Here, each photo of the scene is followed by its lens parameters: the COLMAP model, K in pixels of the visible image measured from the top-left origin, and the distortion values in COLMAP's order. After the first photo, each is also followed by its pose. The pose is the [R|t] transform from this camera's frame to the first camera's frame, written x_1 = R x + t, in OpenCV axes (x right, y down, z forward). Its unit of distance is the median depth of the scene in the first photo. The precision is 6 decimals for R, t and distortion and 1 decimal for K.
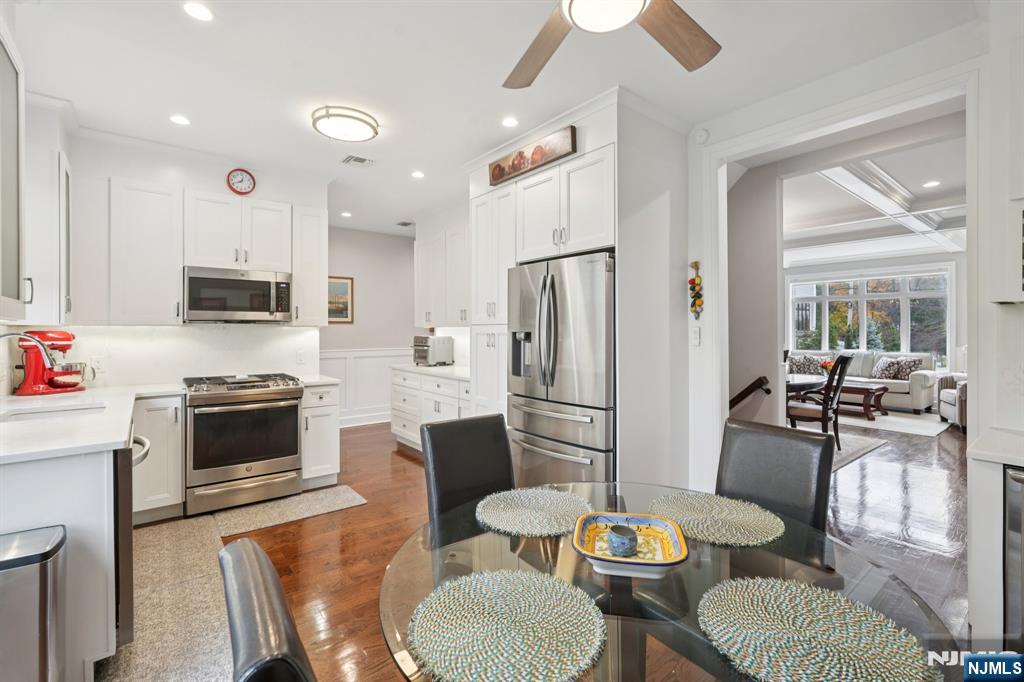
lens RADIAL K [[458.5, 0, 523.1], [0, 458.5, 326.4], [0, 0, 1]] dist [-0.012988, 0.007386]
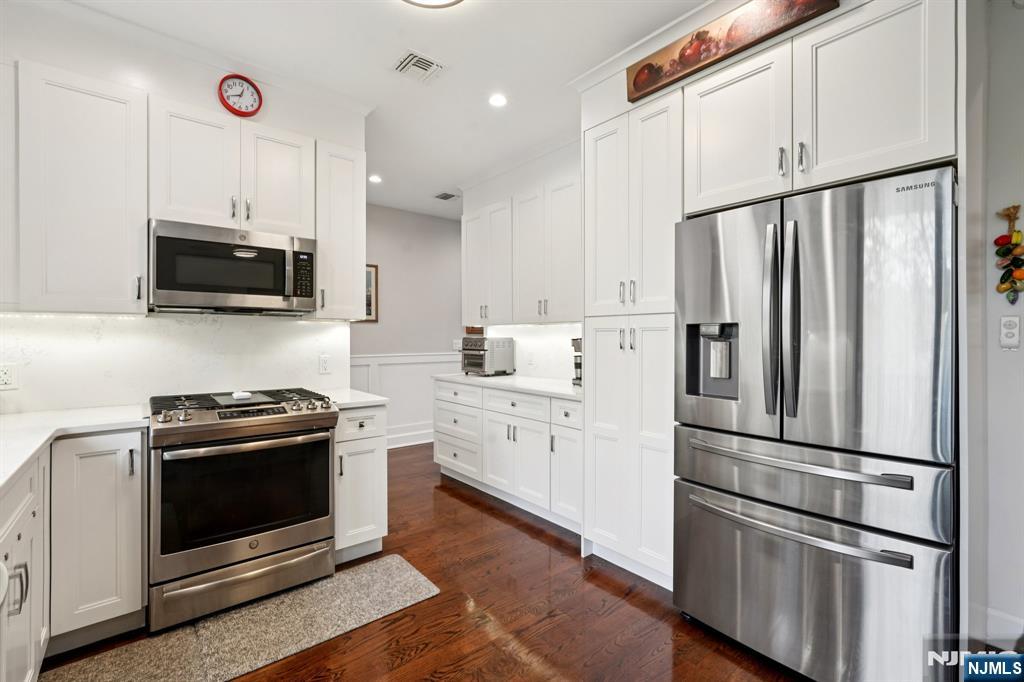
lens RADIAL K [[458.5, 0, 521.8], [0, 458.5, 334.2], [0, 0, 1]] dist [-0.012988, 0.007386]
pose [[0.999890, 0.001915, 0.014691, -0.236172], [-0.001956, 0.999994, 0.002763, 0.022193], [-0.014686, -0.002792, 0.999888, 0.359520]]
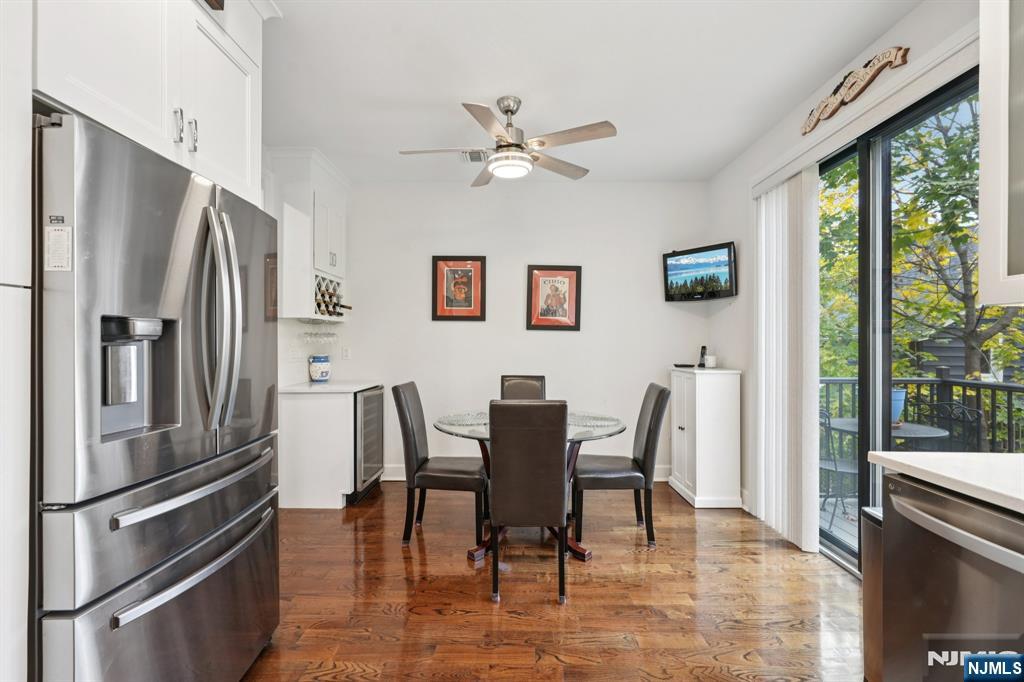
lens RADIAL K [[458.5, 0, 515.8], [0, 458.5, 338.6], [0, 0, 1]] dist [-0.012988, 0.007386]
pose [[-0.765632, 0.005331, 0.643257, -0.443941], [-0.005743, 0.999869, -0.015122, 0.030425], [-0.643253, -0.015272, -0.765501, 0.989295]]
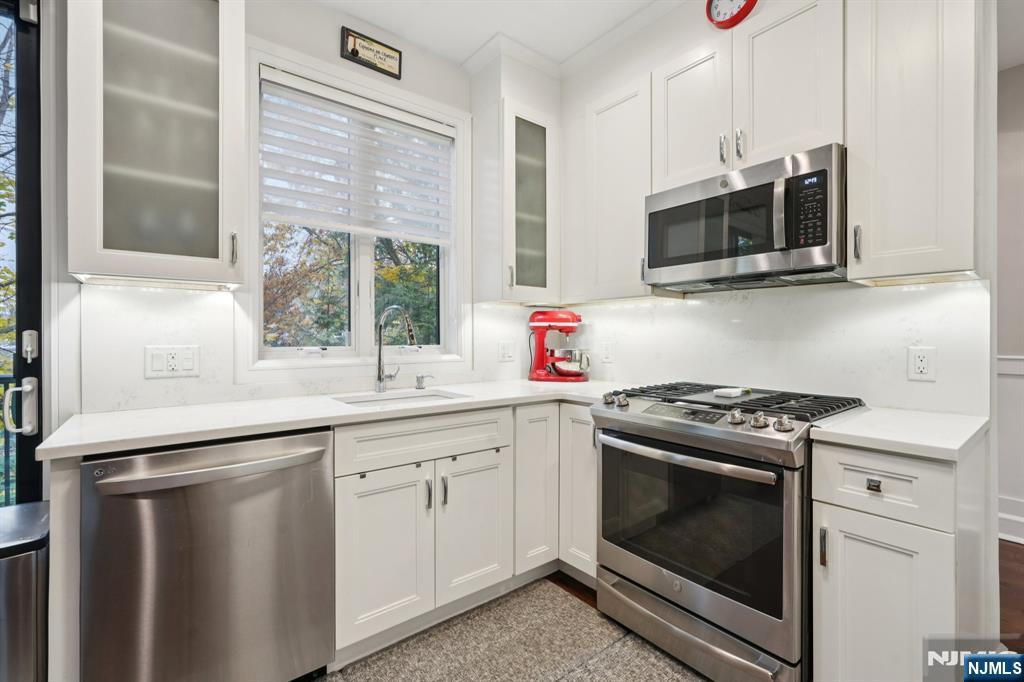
lens RADIAL K [[458.5, 0, 508.4], [0, 458.5, 336.3], [0, 0, 1]] dist [-0.012988, 0.007386]
pose [[-0.028498, 0.003891, -0.999586, -0.121051], [0.007949, 0.999962, 0.003666, 0.048669], [0.999562, -0.007841, -0.028528, 0.809902]]
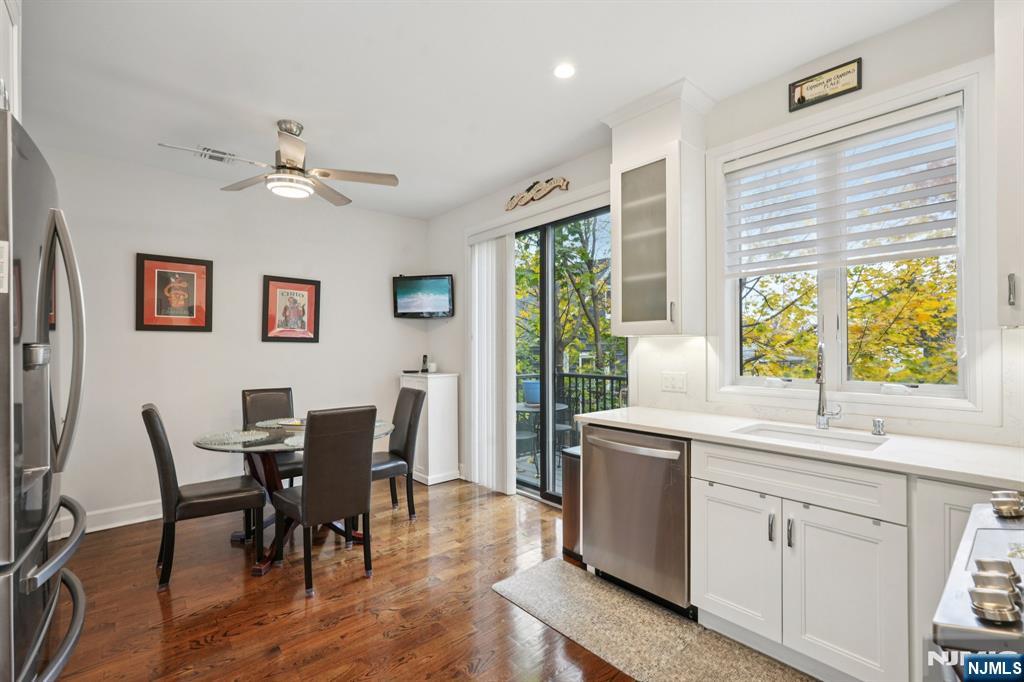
lens RADIAL K [[458.5, 0, 516.3], [0, 458.5, 340.5], [0, 0, 1]] dist [-0.012988, 0.007386]
pose [[-0.999550, 0.008731, -0.028712, -0.308872], [0.009328, 0.999742, -0.020701, 0.016440], [0.028524, -0.020960, -0.999373, 1.220240]]
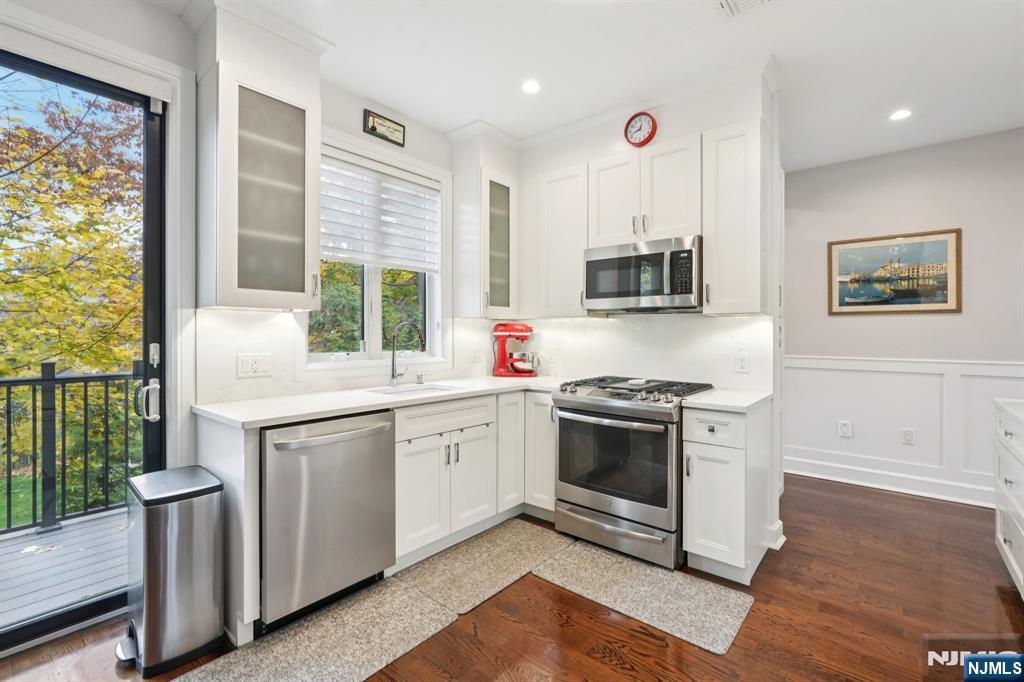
lens RADIAL K [[458.5, 0, 514.1], [0, 458.5, 333.6], [0, 0, 1]] dist [-0.012988, 0.007386]
pose [[0.181017, 0.004366, -0.983470, 0.113475], [0.002717, 0.999984, 0.004939, 0.026068], [0.983476, -0.003566, 0.181002, 0.682587]]
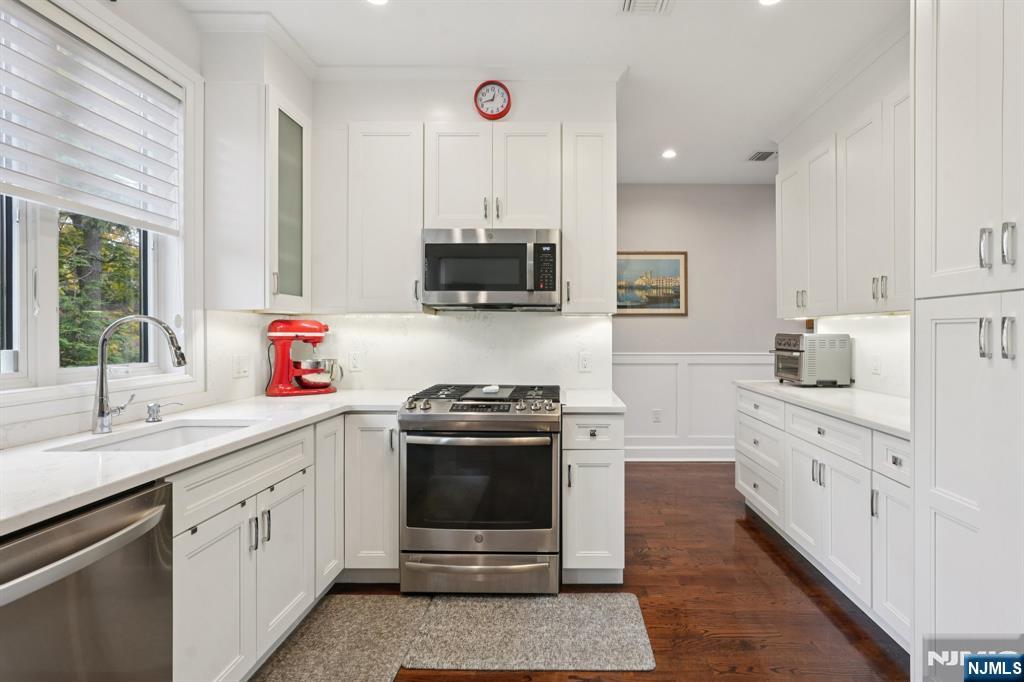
lens RADIAL K [[475.8, 0, 558.0], [0, 475.8, 330.0], [0, 0, 1]] dist [-0.011239, 0.005376]
pose [[0.768916, 0.001006, -0.639348, -0.097265], [0.001083, 0.999995, 0.002876, 0.023144], [0.639348, -0.002904, 0.768912, 0.547387]]
